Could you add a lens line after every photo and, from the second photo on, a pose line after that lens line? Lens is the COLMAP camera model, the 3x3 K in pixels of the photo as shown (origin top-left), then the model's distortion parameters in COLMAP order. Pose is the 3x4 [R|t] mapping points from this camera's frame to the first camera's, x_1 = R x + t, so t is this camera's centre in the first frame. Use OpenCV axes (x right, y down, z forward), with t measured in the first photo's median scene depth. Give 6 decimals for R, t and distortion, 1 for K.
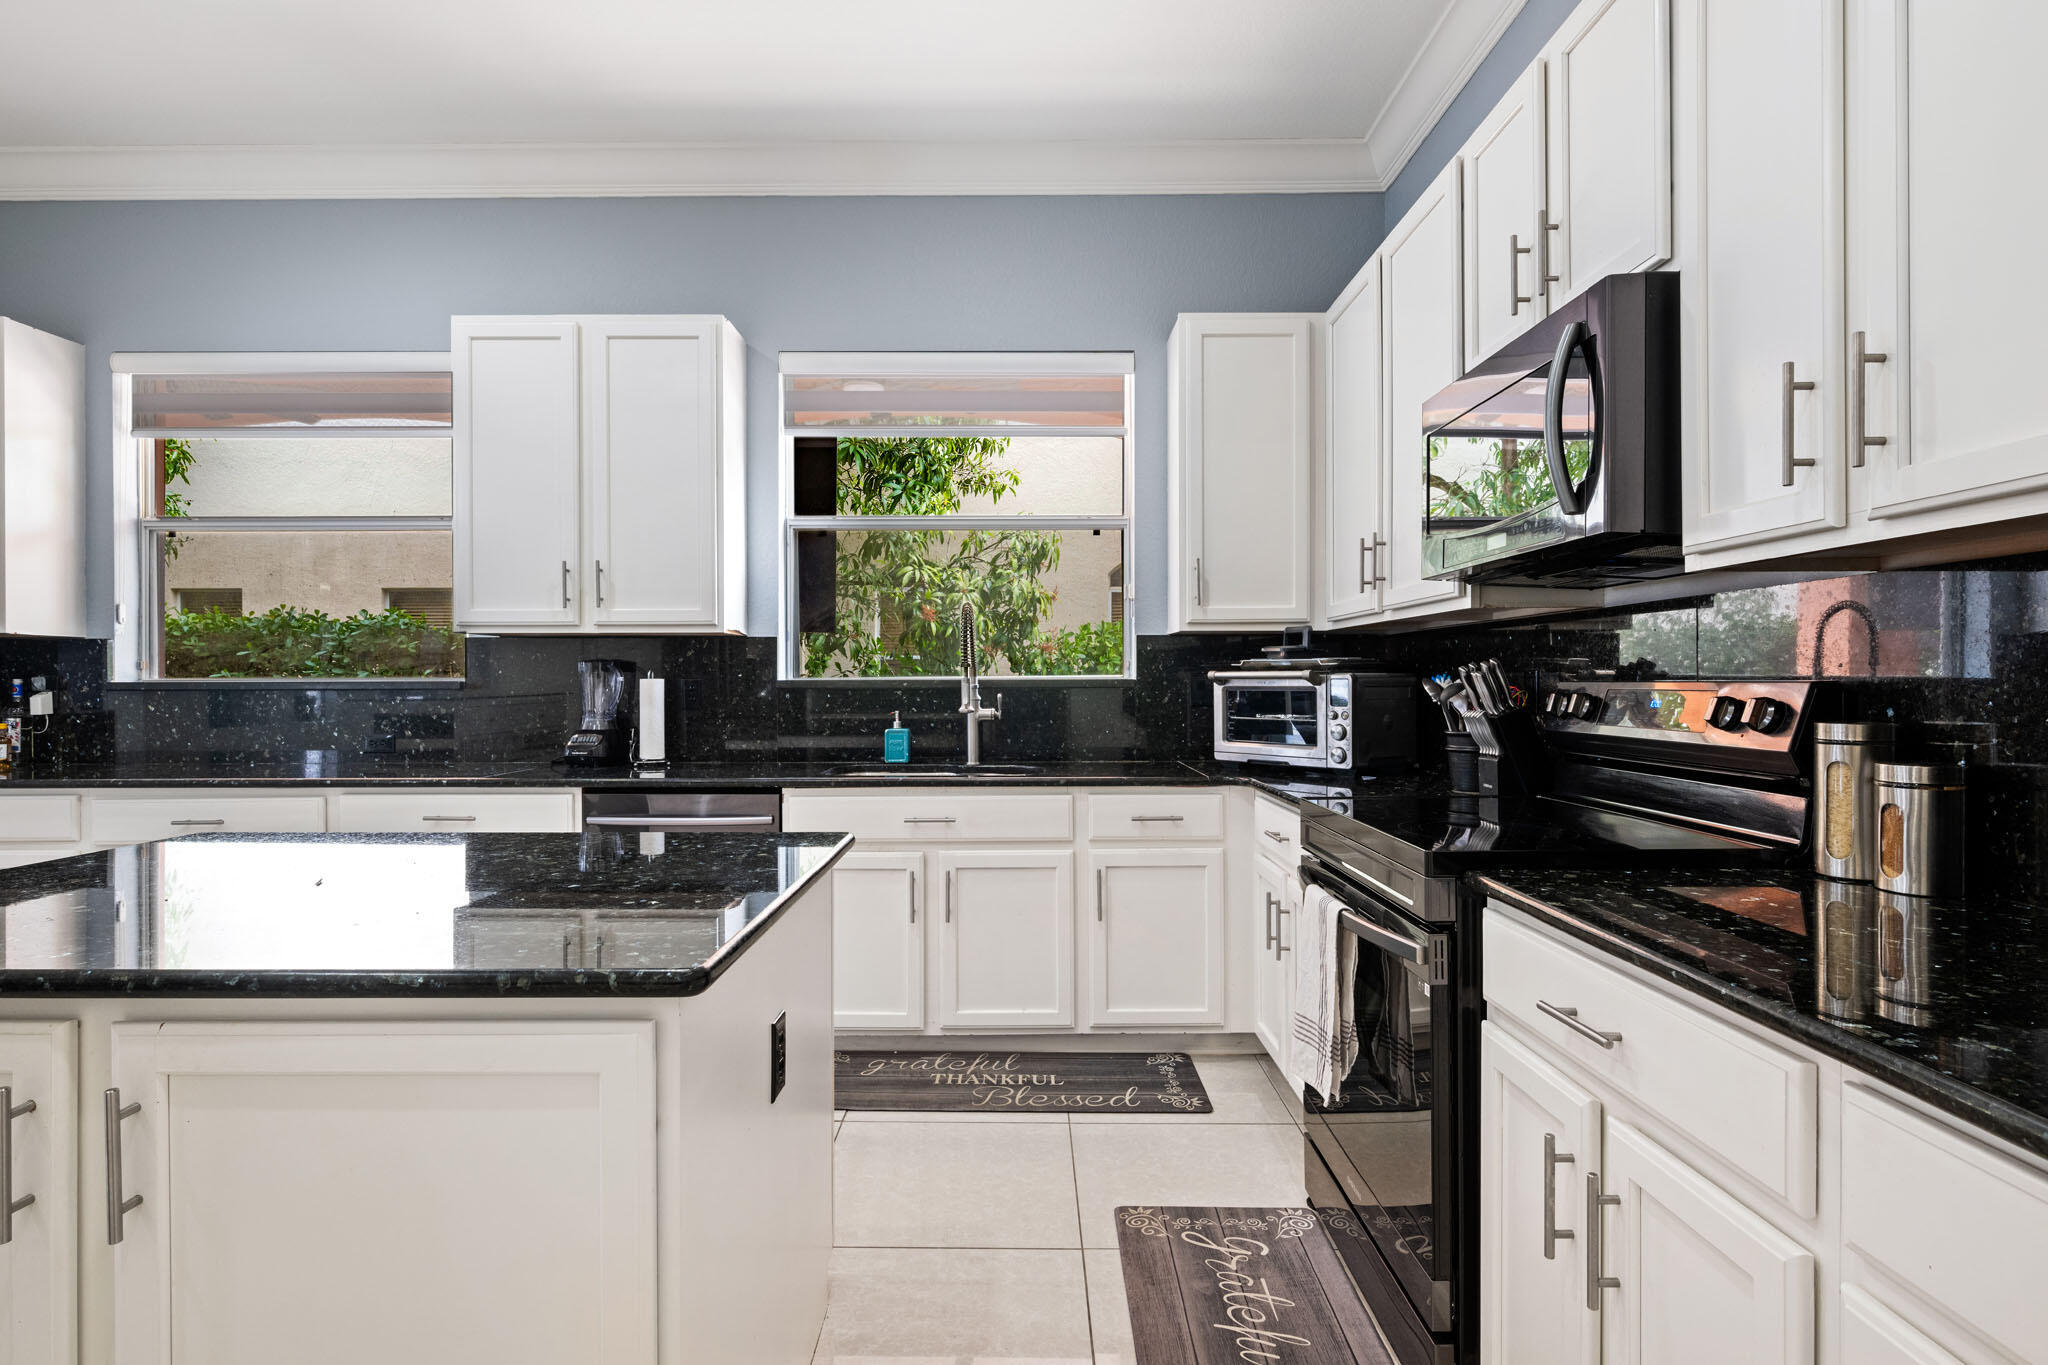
lens RADIAL K [[1023.5, 0, 1023.2], [0, 1023.5, 681.1], [0, 0, 1]] dist [0.000489, 0.000059]
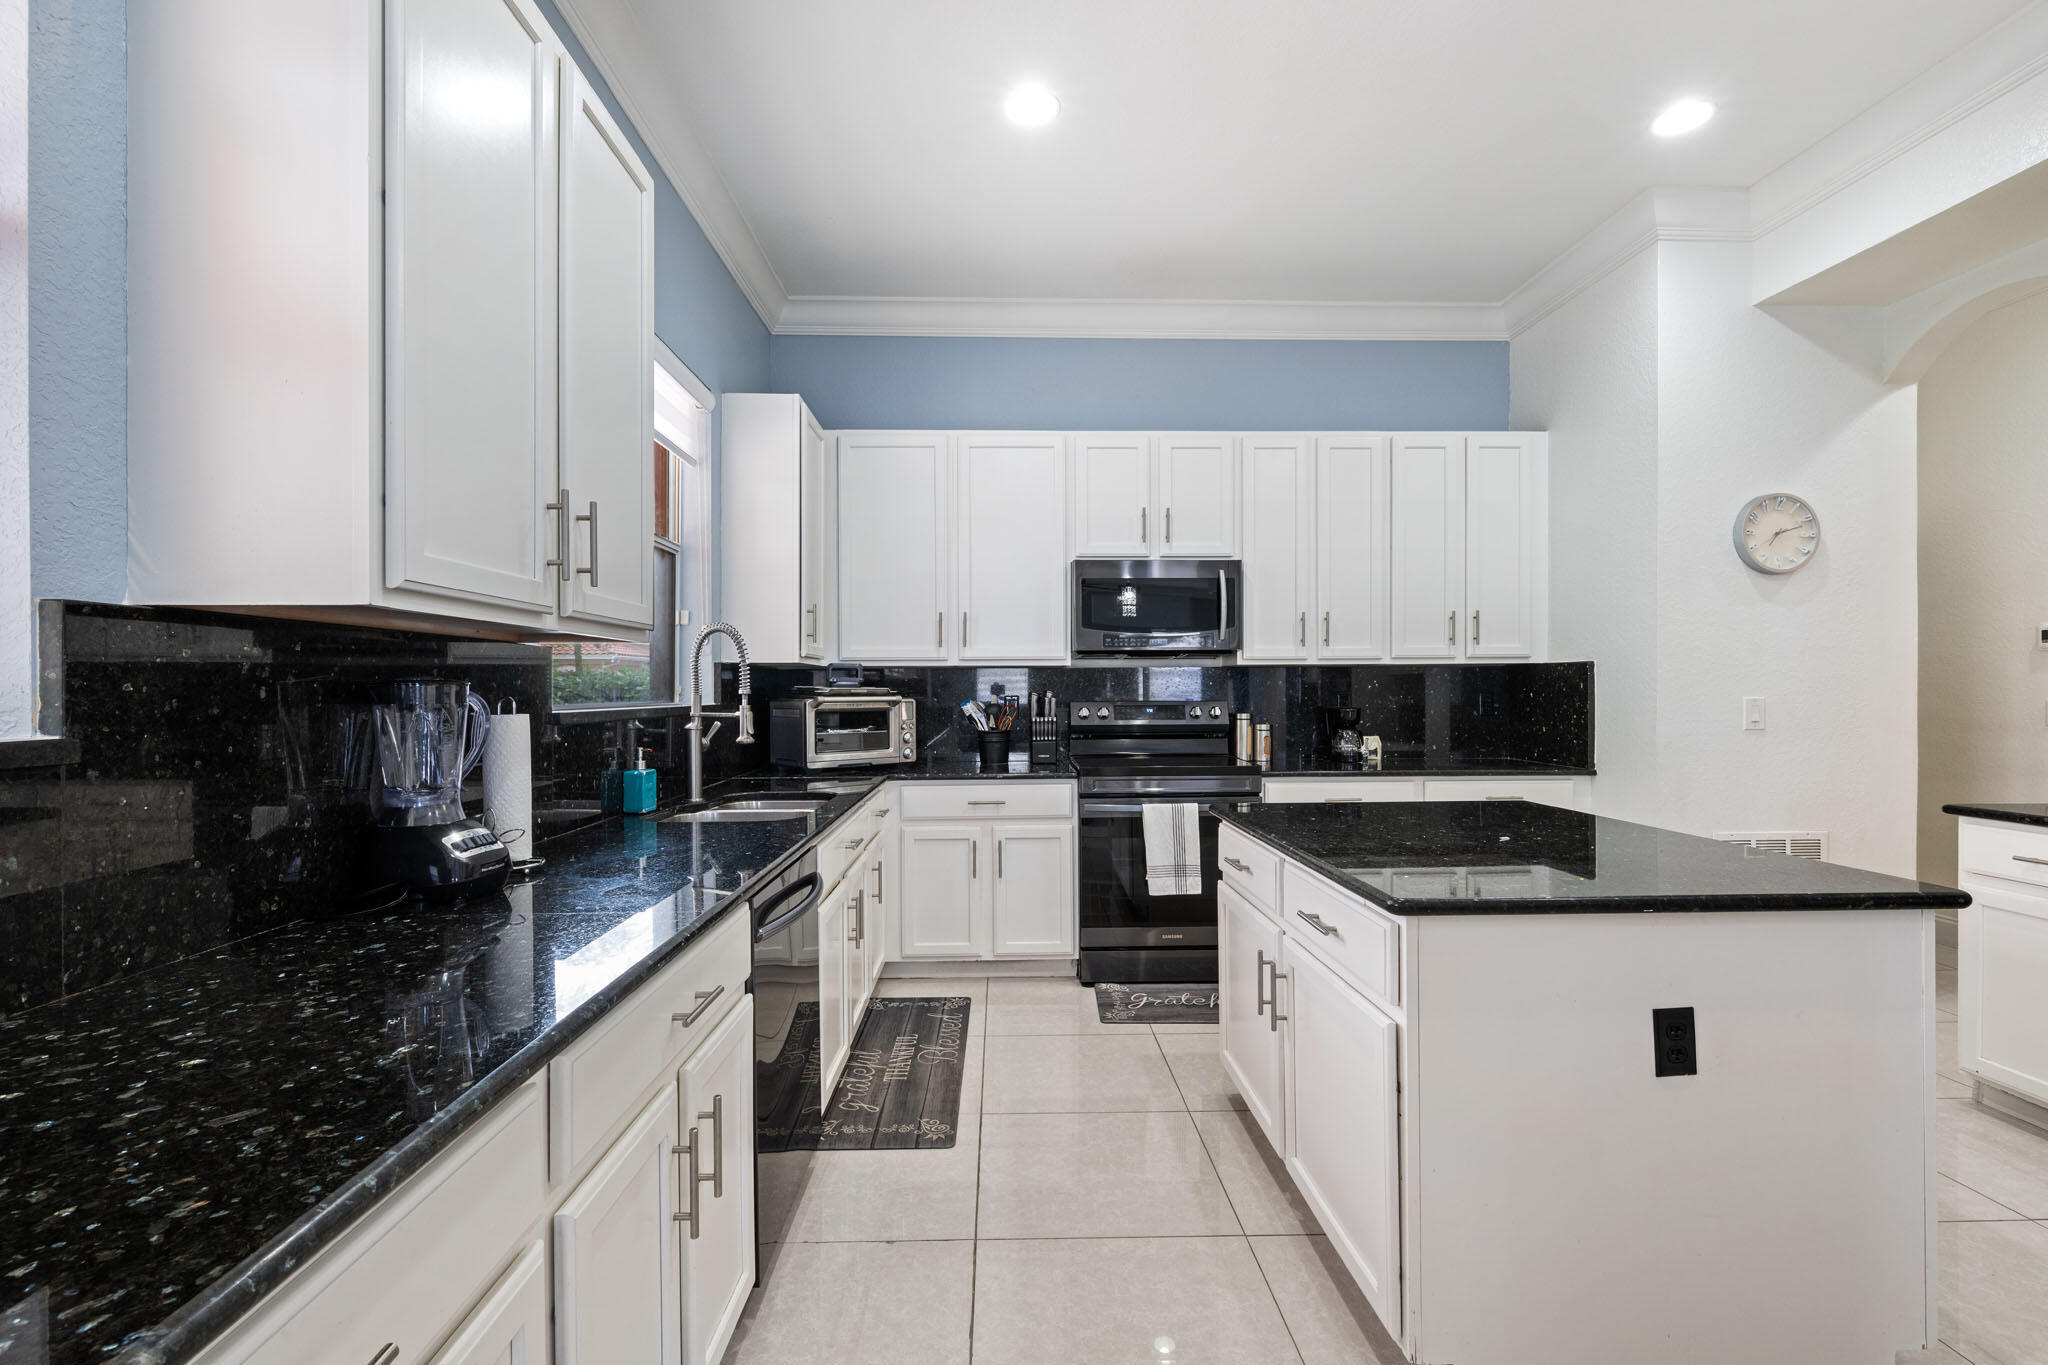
lens RADIAL K [[917.8, 0, 1025.9], [0, 917.8, 687.2], [0, 0, 1]] dist [-0.000294, -0.000004]
pose [[-0.040275, 0.005918, 0.999171, -1.040222], [0.006123, 0.999965, -0.005675, -0.015366], [-0.999170, 0.005890, -0.040310, 0.887479]]
